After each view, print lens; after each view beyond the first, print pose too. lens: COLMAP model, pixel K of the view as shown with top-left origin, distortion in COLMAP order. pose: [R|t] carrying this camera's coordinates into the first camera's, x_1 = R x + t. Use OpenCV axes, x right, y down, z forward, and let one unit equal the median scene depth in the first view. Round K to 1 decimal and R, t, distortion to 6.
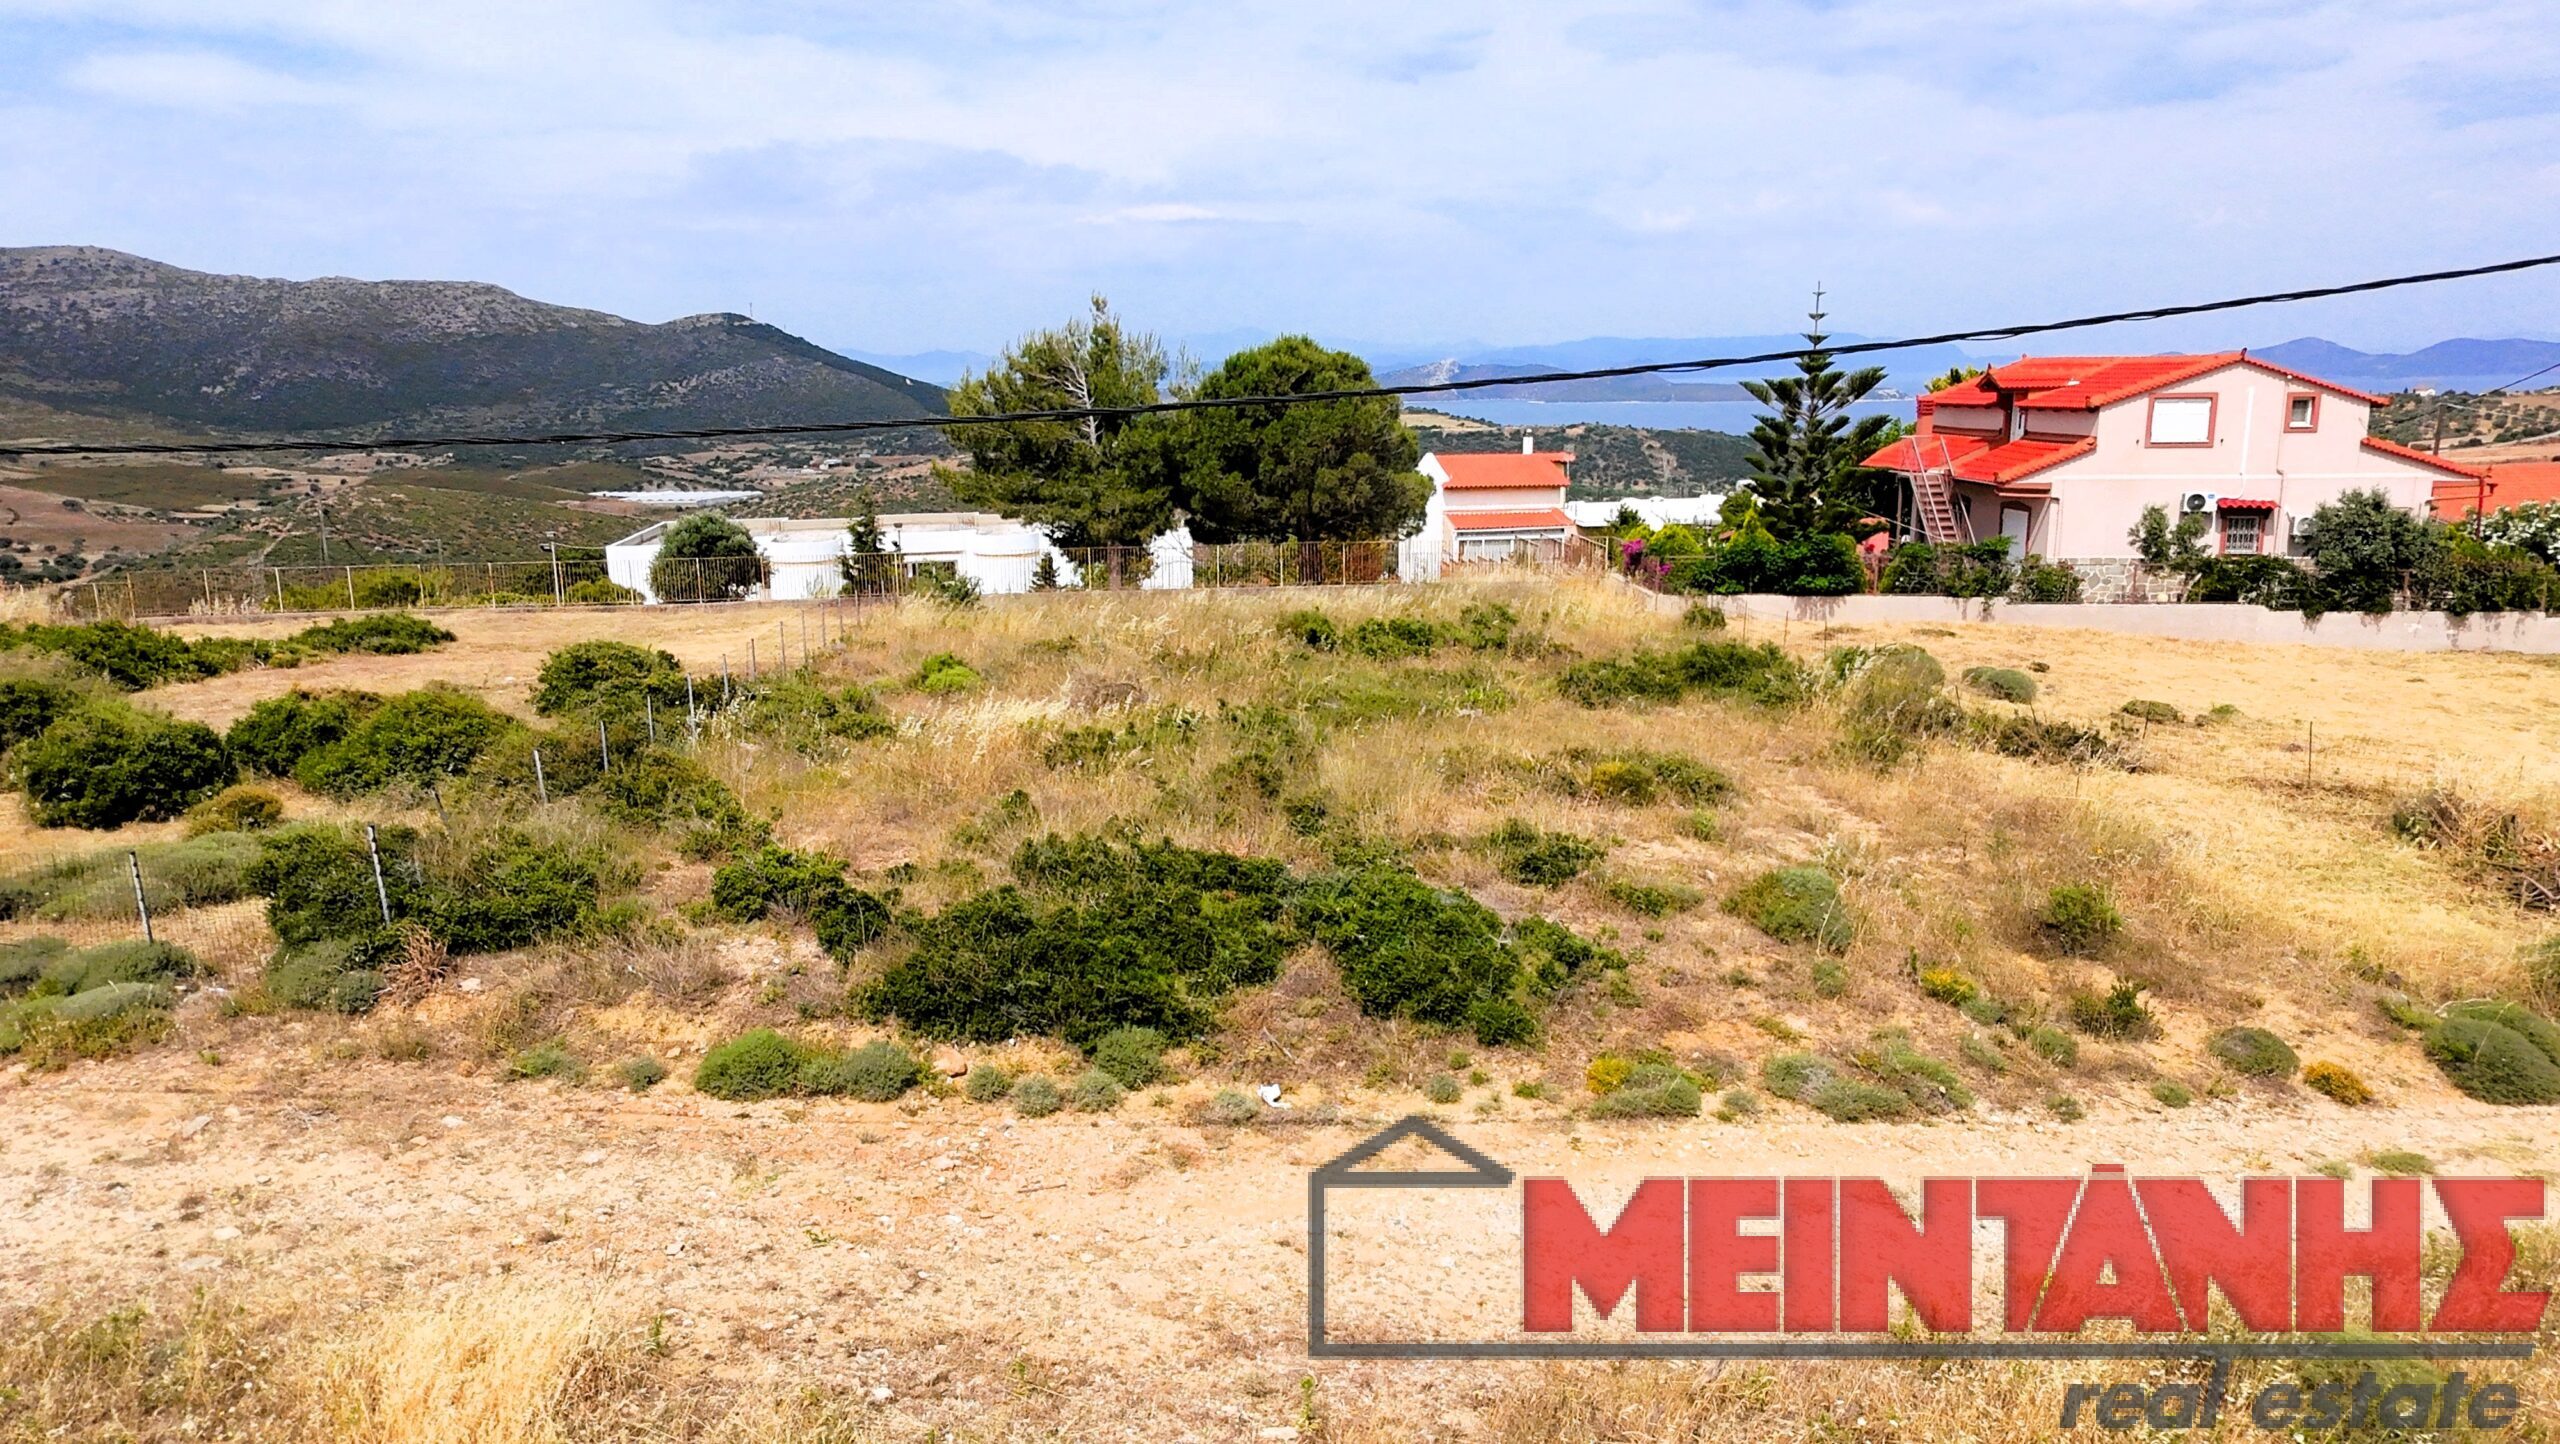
lens RADIAL K [[1637.7, 0, 1299.6], [0, 1637.7, 721.4], [0, 0, 1]] dist [0.007559, -0.005003]
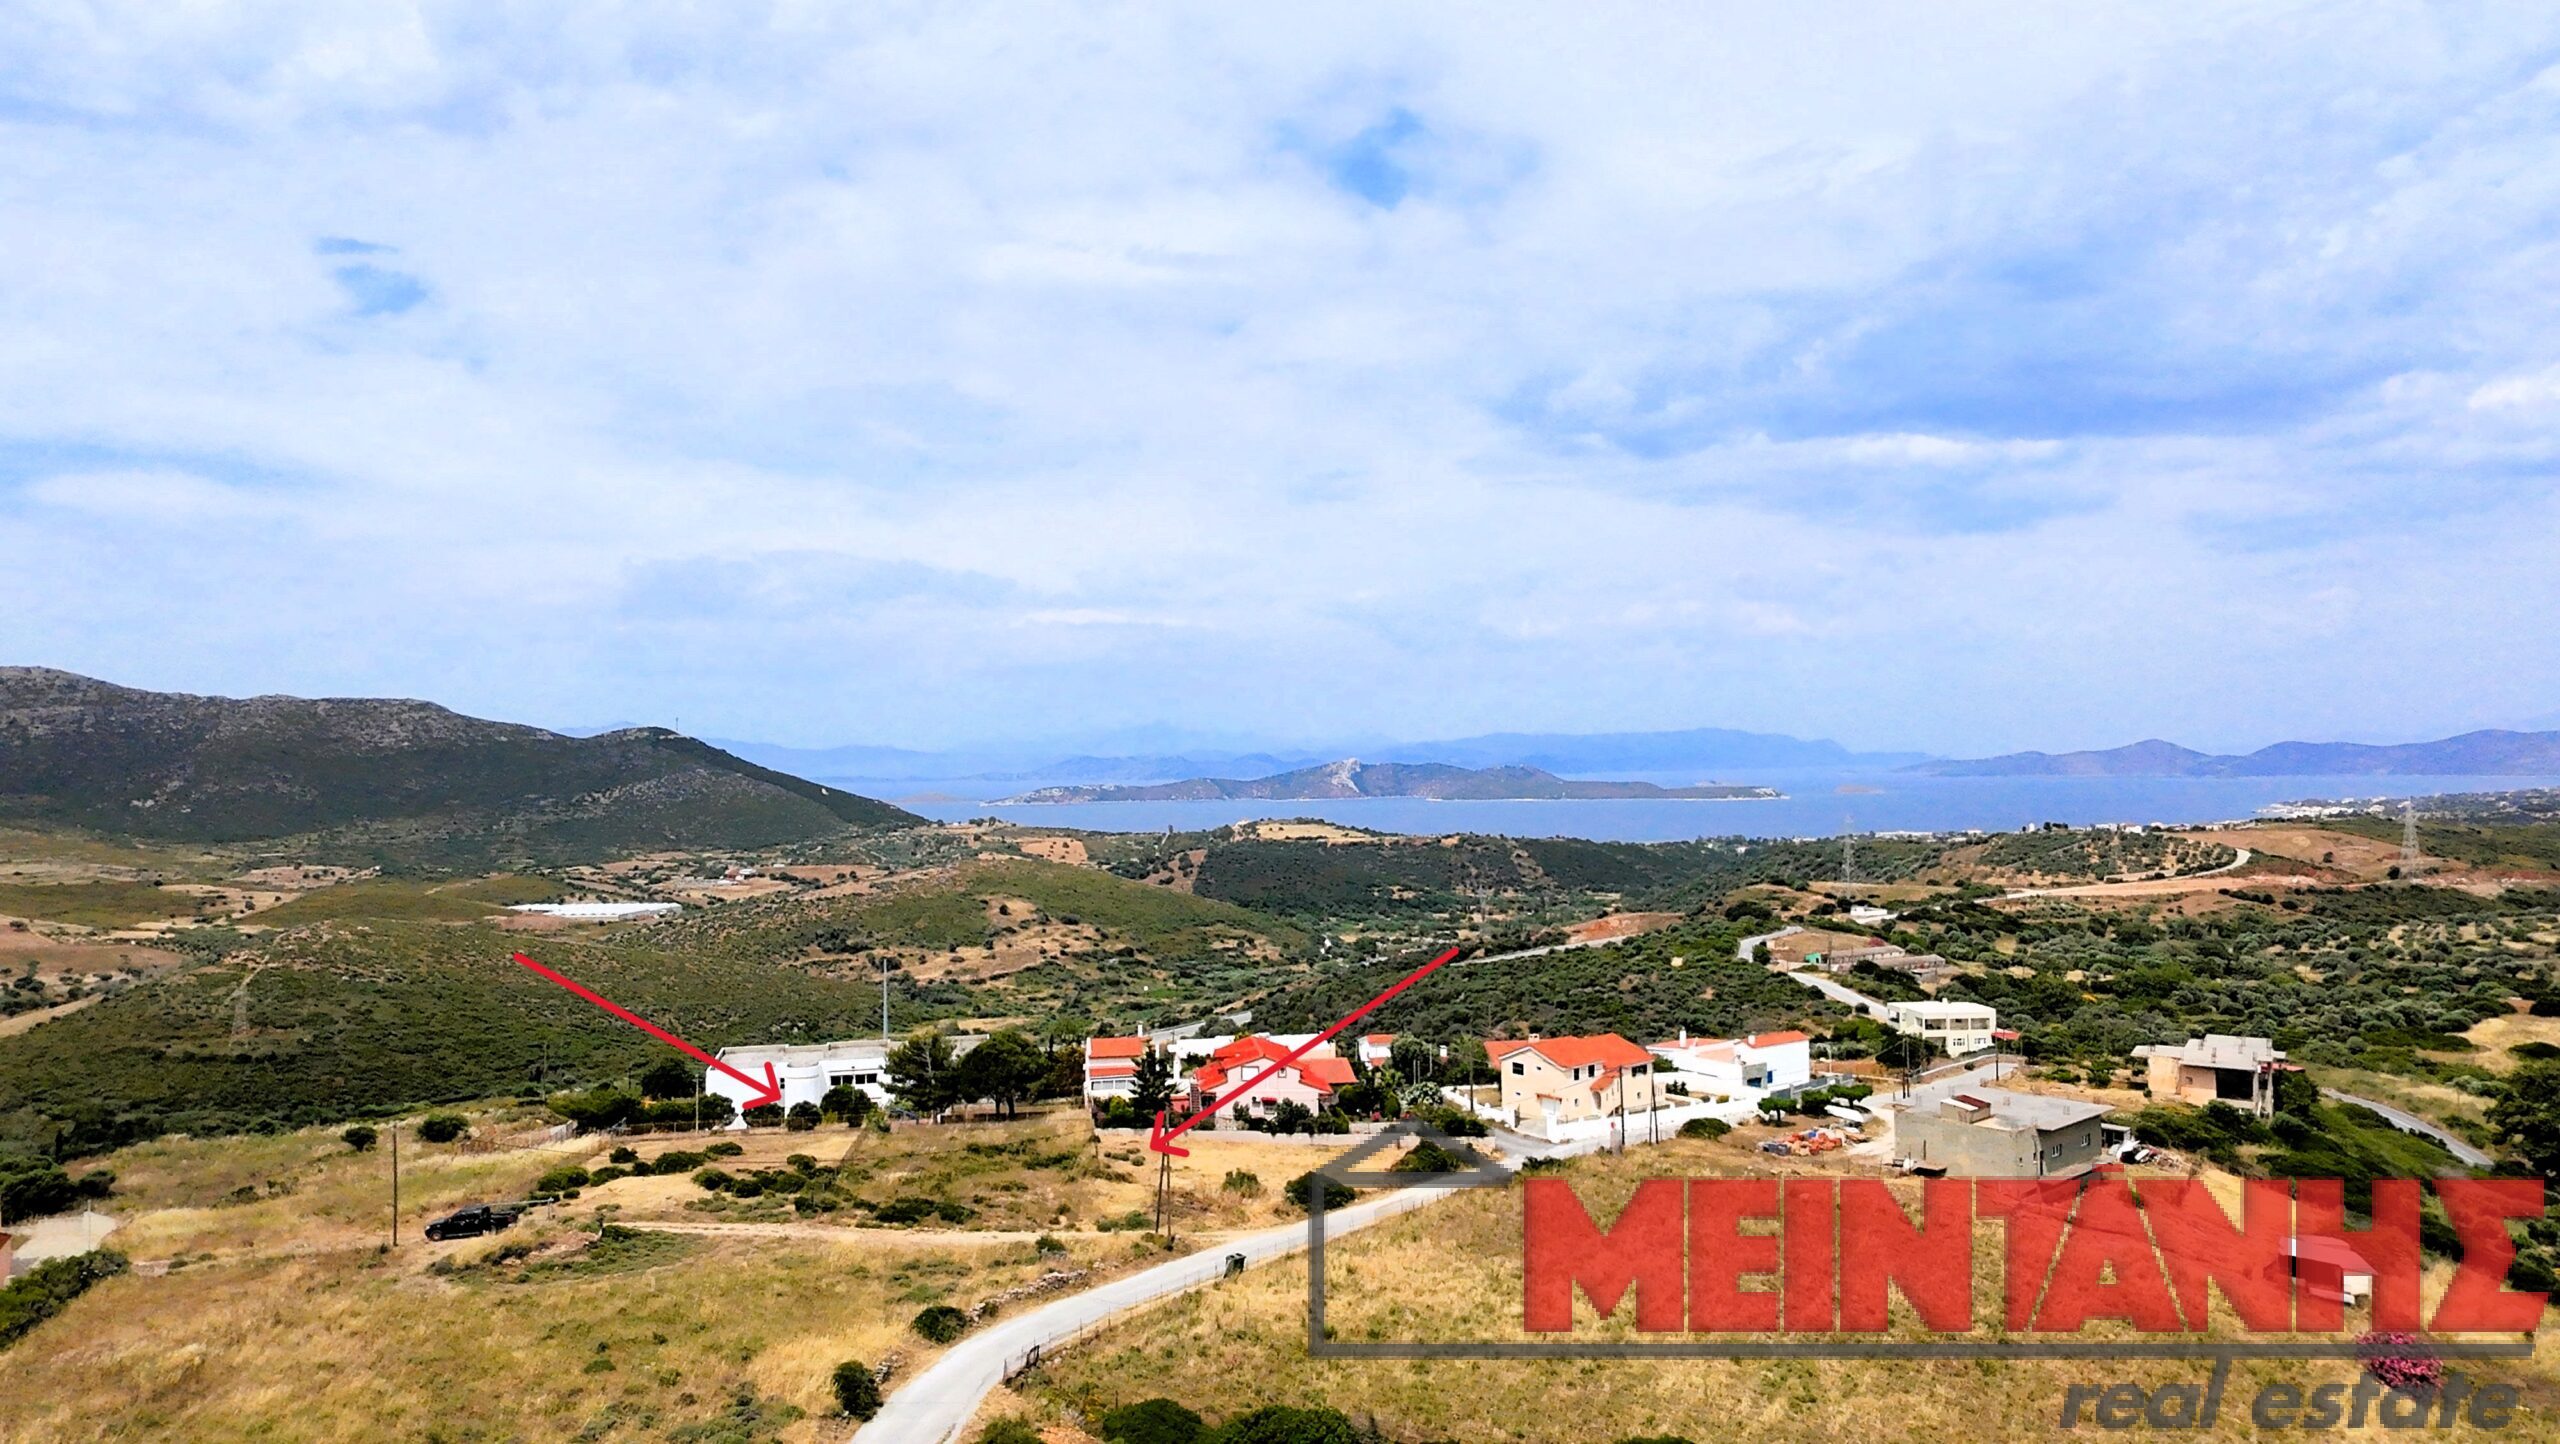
lens RADIAL K [[1657.0, 0, 1299.3], [0, 1657.0, 710.9], [0, 0, 1]] dist [0.003982, 0.004212]
pose [[0.998680, 0.003172, 0.051262, 0.061691], [0.009105, 0.971347, -0.237491, -0.012880], [-0.050546, 0.237645, 0.970036, -0.337652]]
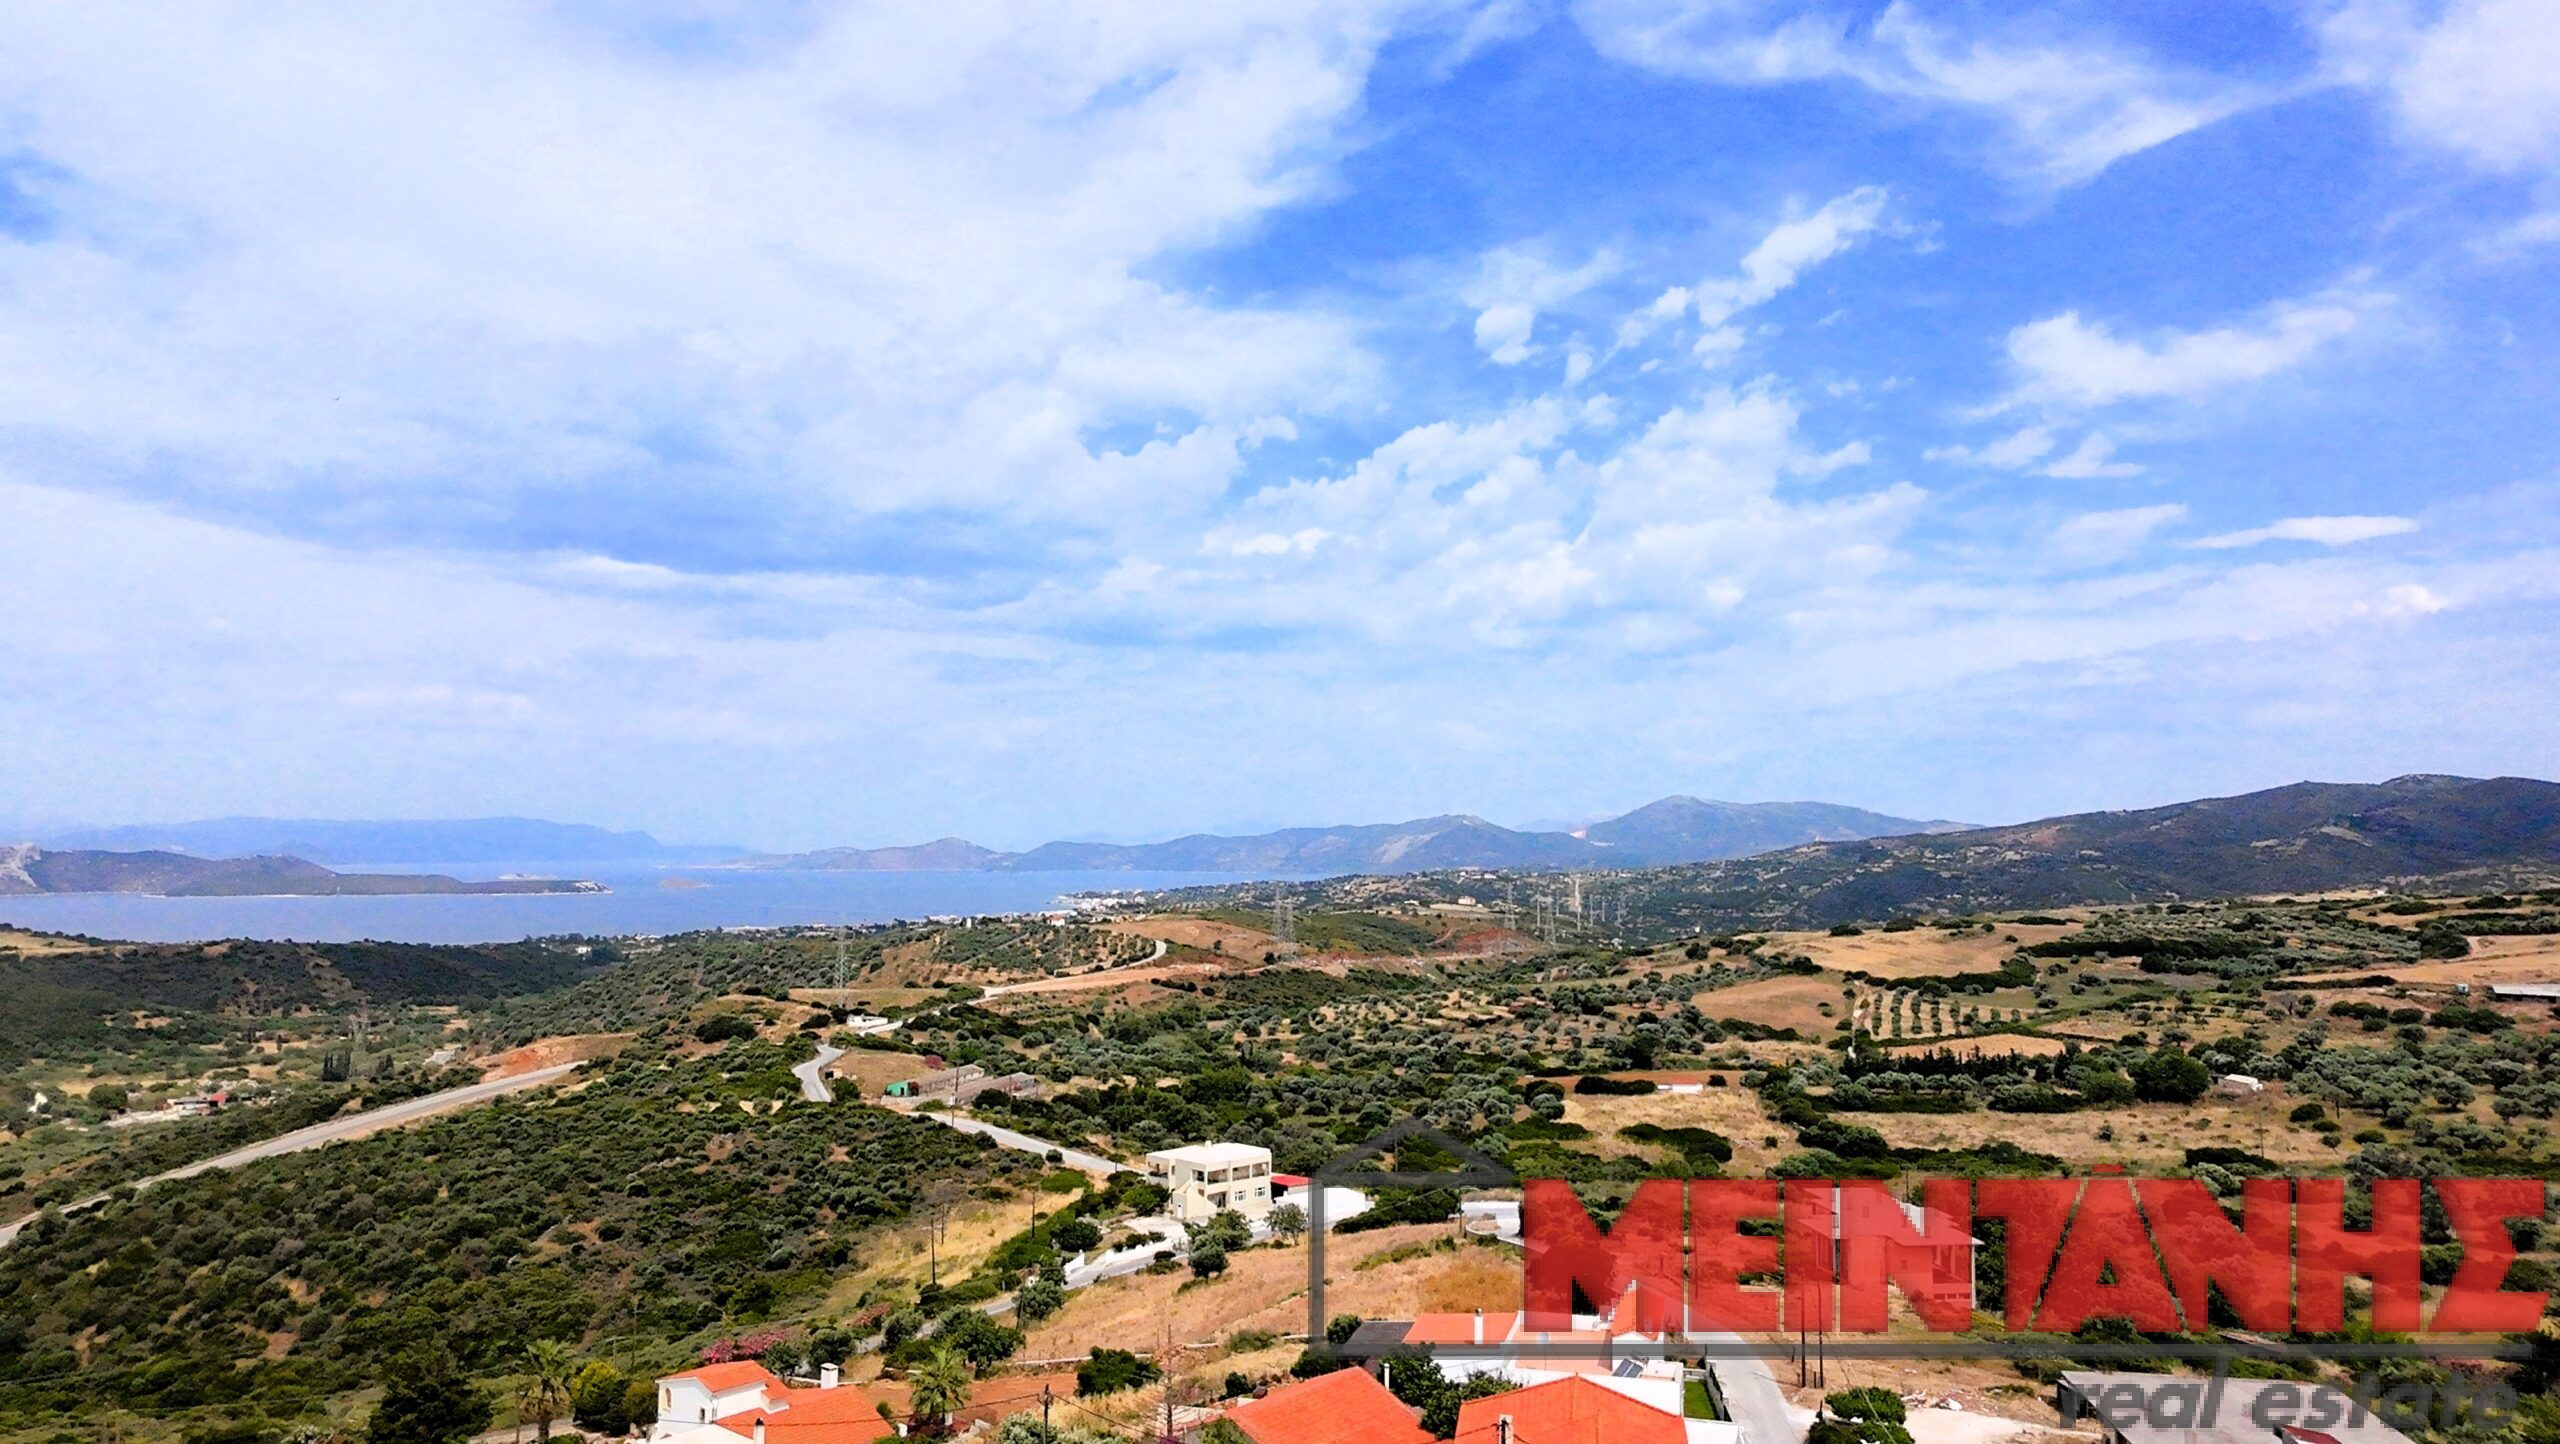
lens RADIAL K [[1627.9, 0, 1297.2], [0, 1627.9, 704.2], [0, 0, 1]] dist [0.004670, -0.002809]
pose [[0.730317, 0.075643, 0.678907, -0.029854], [0.129825, 0.960367, -0.246660, -0.082115], [-0.670658, 0.268279, 0.691552, 0.013058]]
